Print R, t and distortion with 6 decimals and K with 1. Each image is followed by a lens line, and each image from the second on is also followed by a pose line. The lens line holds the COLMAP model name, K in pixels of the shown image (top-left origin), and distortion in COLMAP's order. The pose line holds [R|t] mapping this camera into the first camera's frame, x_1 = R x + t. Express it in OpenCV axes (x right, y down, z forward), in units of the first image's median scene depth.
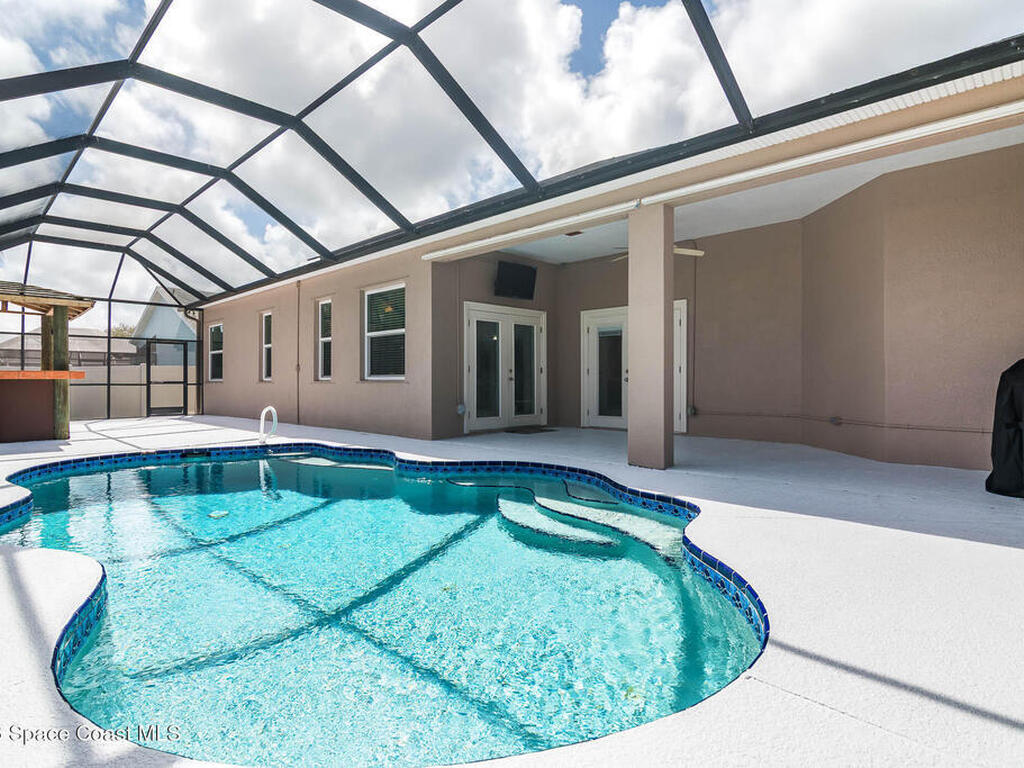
lens RADIAL K [[574.2, 0, 512.0], [0, 574.2, 384.0], [0, 0, 1]] dist [0.000374, -0.000572]
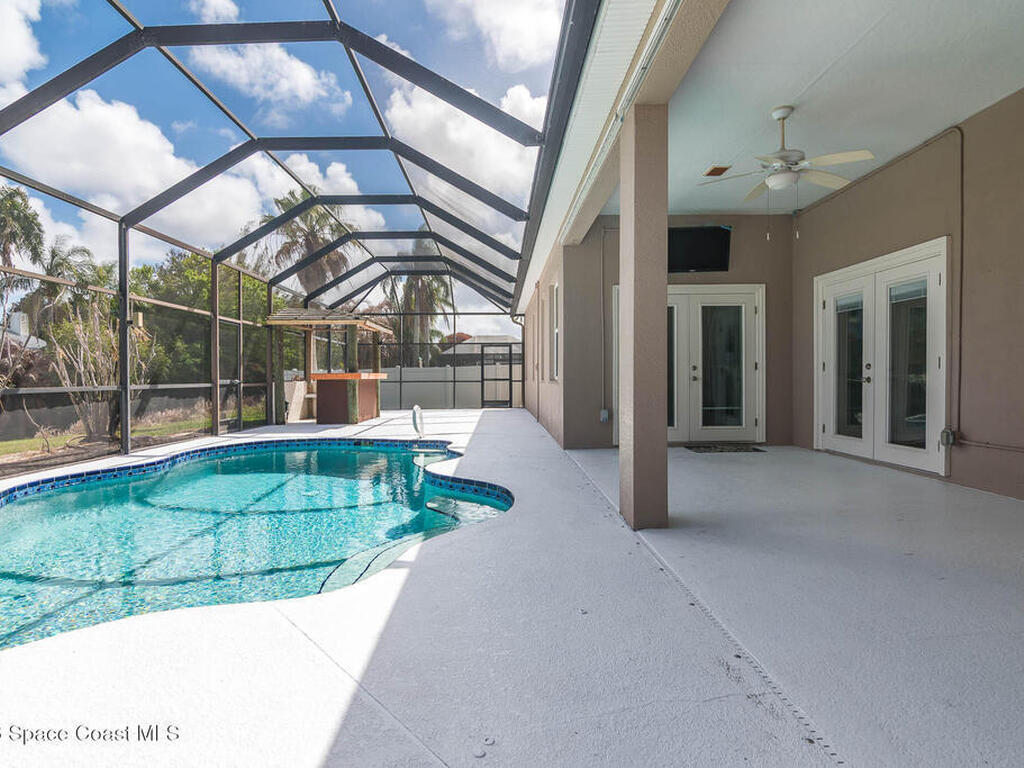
lens RADIAL K [[574.2, 0, 512.0], [0, 574.2, 384.0], [0, 0, 1]] dist [0.000374, -0.000572]
pose [[0.691065, 0.007442, -0.722754, 0.372852], [0.002098, 0.999922, 0.012303, -0.011026], [0.722790, -0.010019, 0.690996, 0.285468]]
